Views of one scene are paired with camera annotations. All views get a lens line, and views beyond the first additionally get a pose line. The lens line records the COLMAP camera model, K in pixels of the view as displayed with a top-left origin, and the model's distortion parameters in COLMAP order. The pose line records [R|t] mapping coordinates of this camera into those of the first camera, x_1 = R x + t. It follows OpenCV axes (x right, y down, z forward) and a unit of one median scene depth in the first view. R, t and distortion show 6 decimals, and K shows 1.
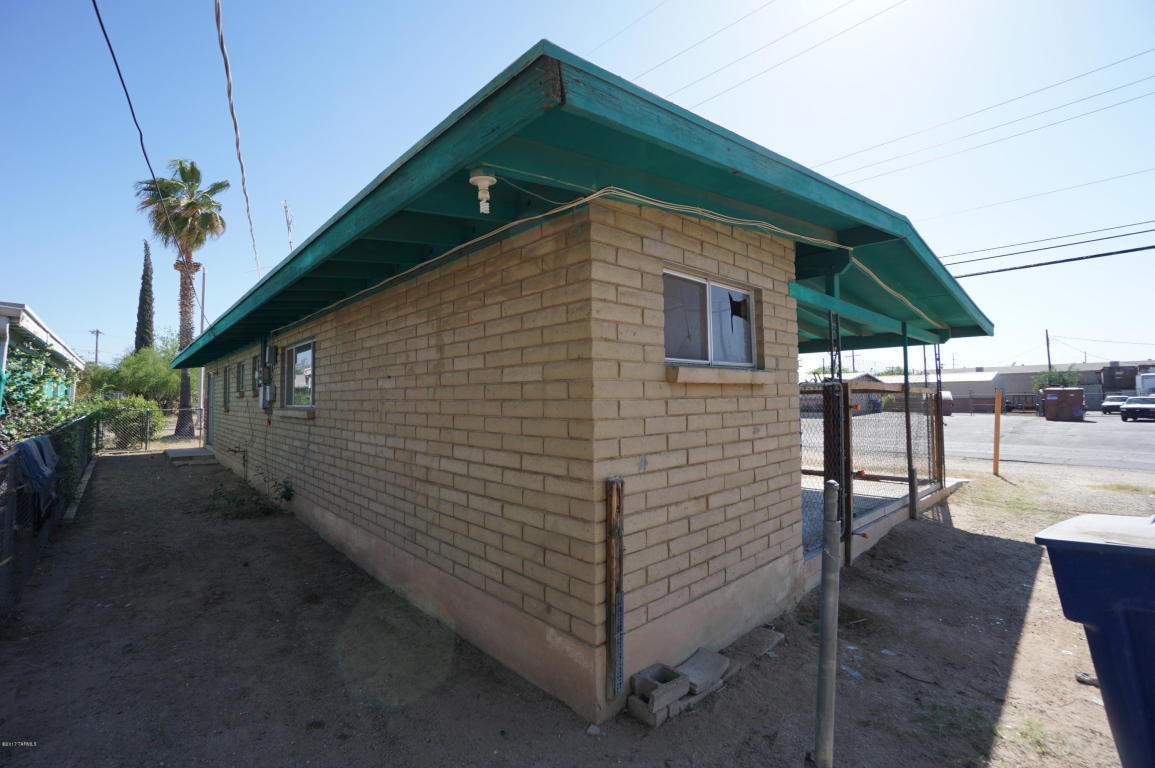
lens RADIAL K [[509.3, 0, 577.2], [0, 509.3, 372.2], [0, 0, 1]] dist [-0.062509, 0.022152]
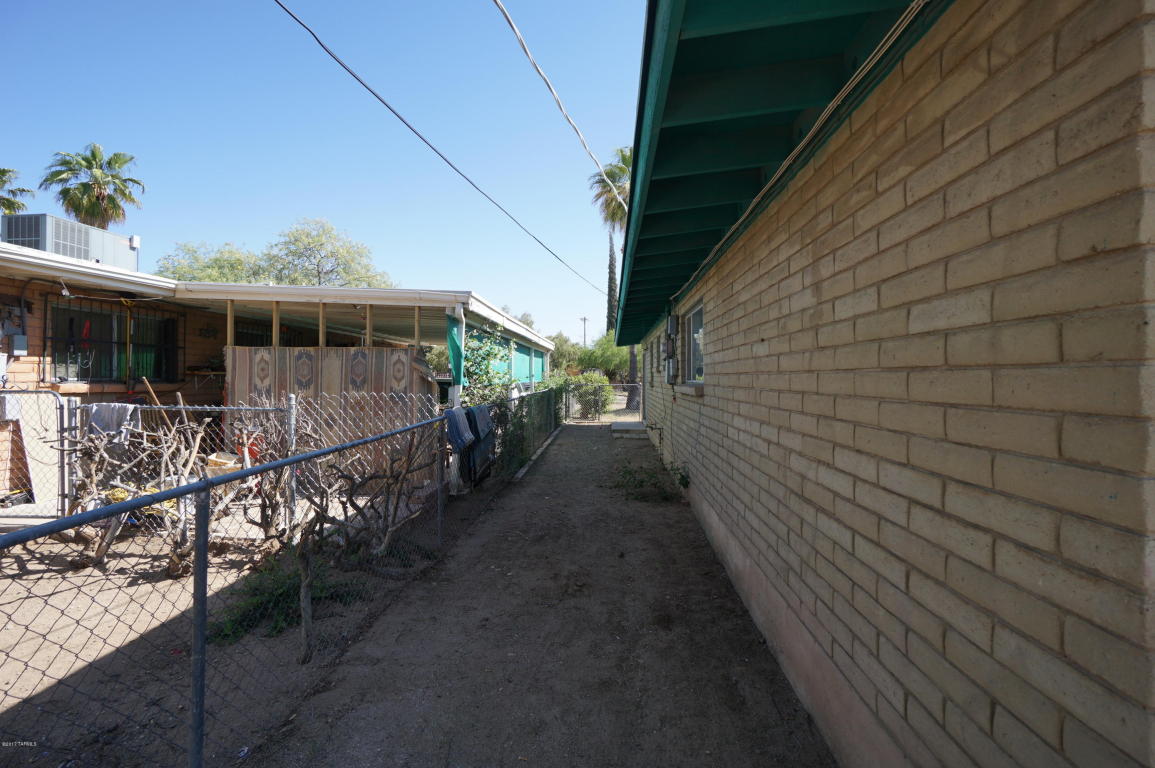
lens RADIAL K [[567.8, 0, 579.1], [0, 567.8, 376.0], [0, 0, 1]] dist [-0.044557, 0.019346]
pose [[0.691074, 0.005628, -0.722762, 0.026216], [0.031612, 0.998777, 0.038003, 0.025206], [0.722093, -0.049110, 0.690051, 0.310669]]
